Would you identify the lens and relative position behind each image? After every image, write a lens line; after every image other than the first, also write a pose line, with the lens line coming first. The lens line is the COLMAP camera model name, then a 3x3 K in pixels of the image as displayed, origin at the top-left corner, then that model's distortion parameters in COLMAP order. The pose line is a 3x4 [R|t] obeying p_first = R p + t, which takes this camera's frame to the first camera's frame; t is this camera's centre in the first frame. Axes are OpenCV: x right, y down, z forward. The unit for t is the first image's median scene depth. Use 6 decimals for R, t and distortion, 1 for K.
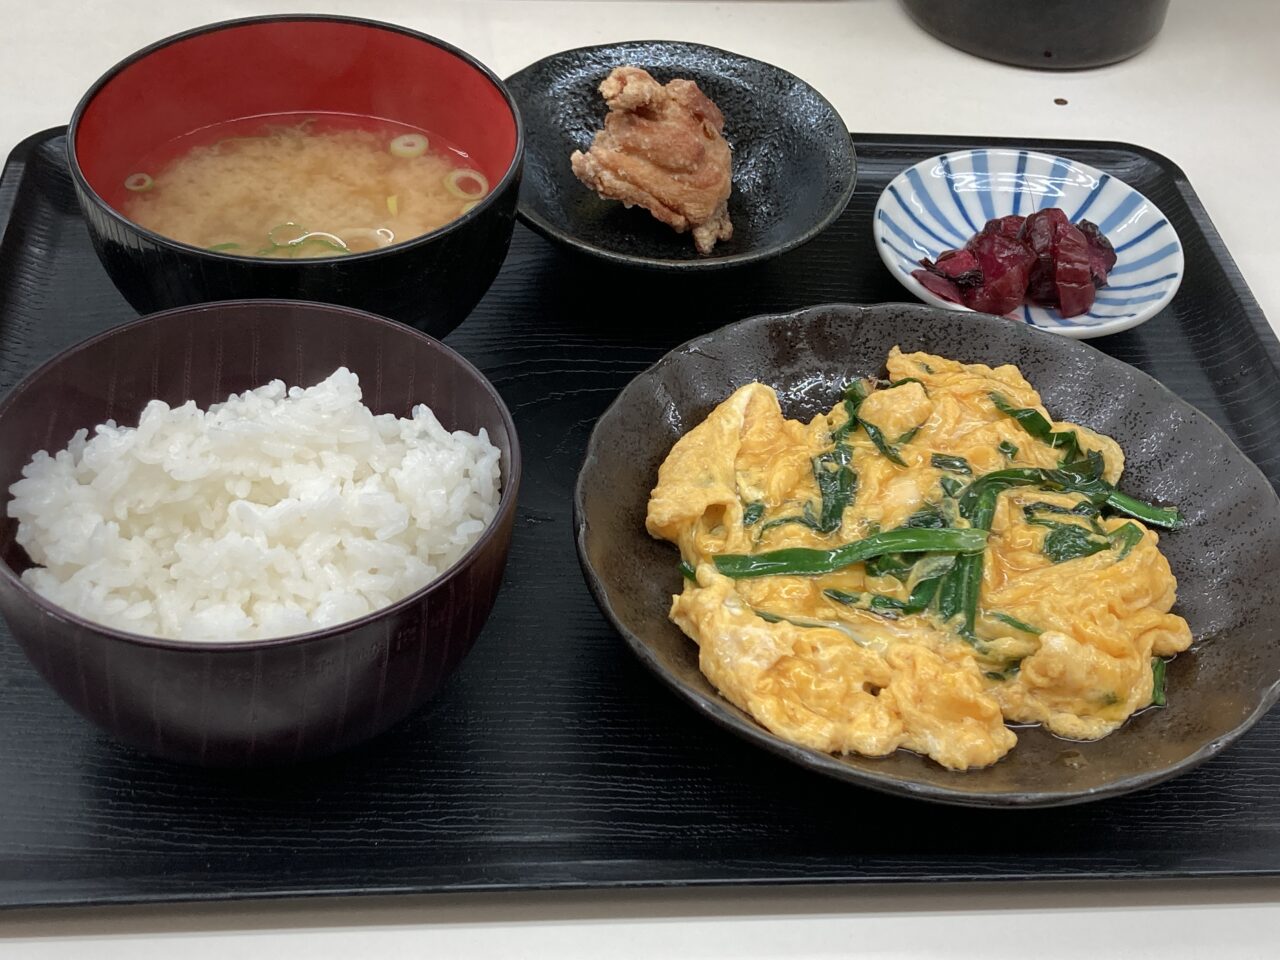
lens RADIAL K [[1747.5, 0, 641.2], [0, 1747.5, 479.6], [0, 0, 1]] dist [0.143658, 0.000000]
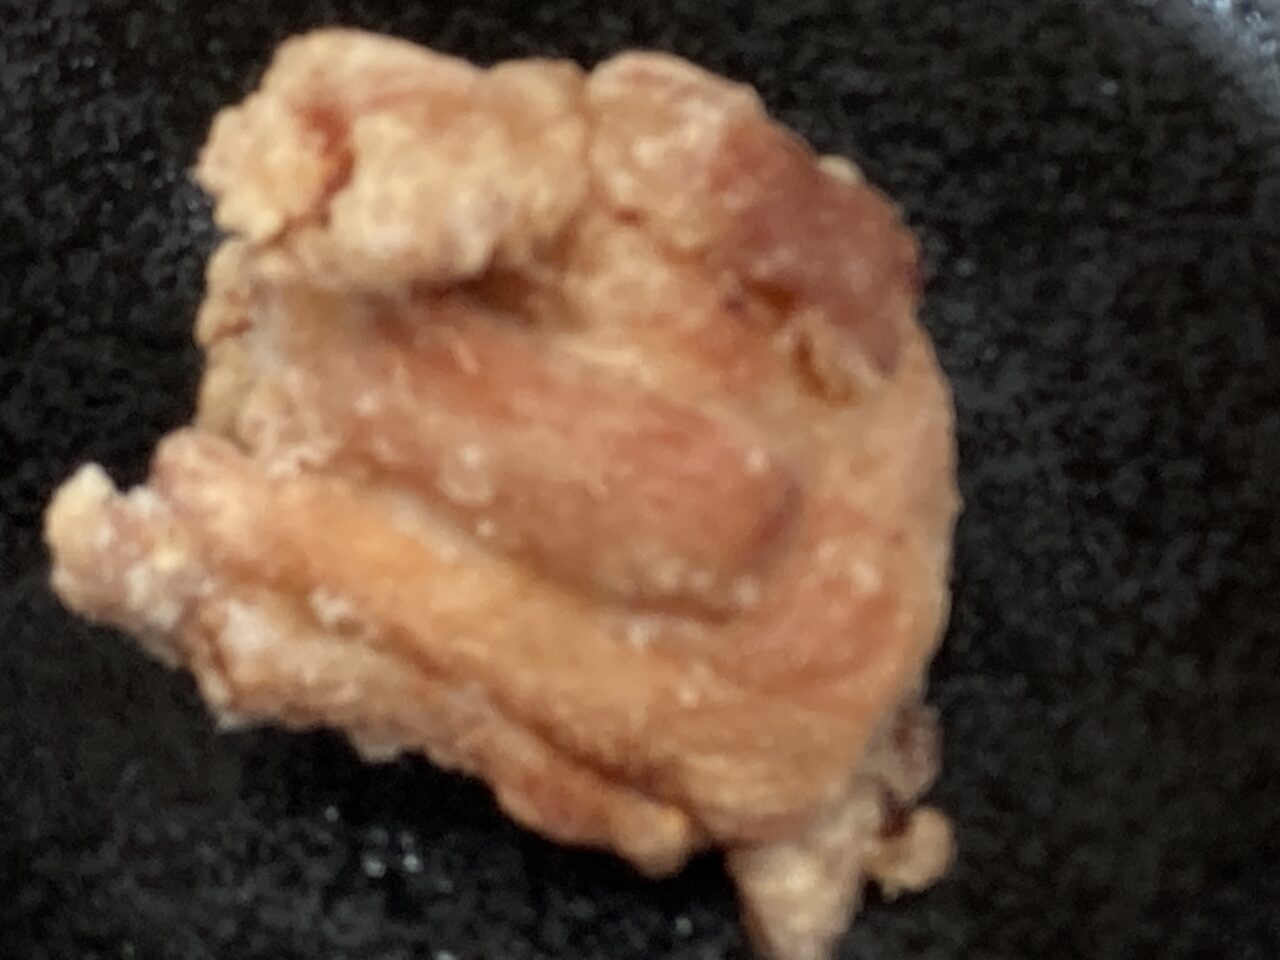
lens RADIAL K [[5274.6, 0, 639.7], [0, 5274.6, 479.7], [0, 0, 1]] dist [0.444128, 0.000000]
pose [[0.999827, 0.015471, -0.010305, 0.027951], [-0.013125, 0.980108, 0.198030, -0.324558], [0.013163, -0.197861, 0.980142, 0.523688]]
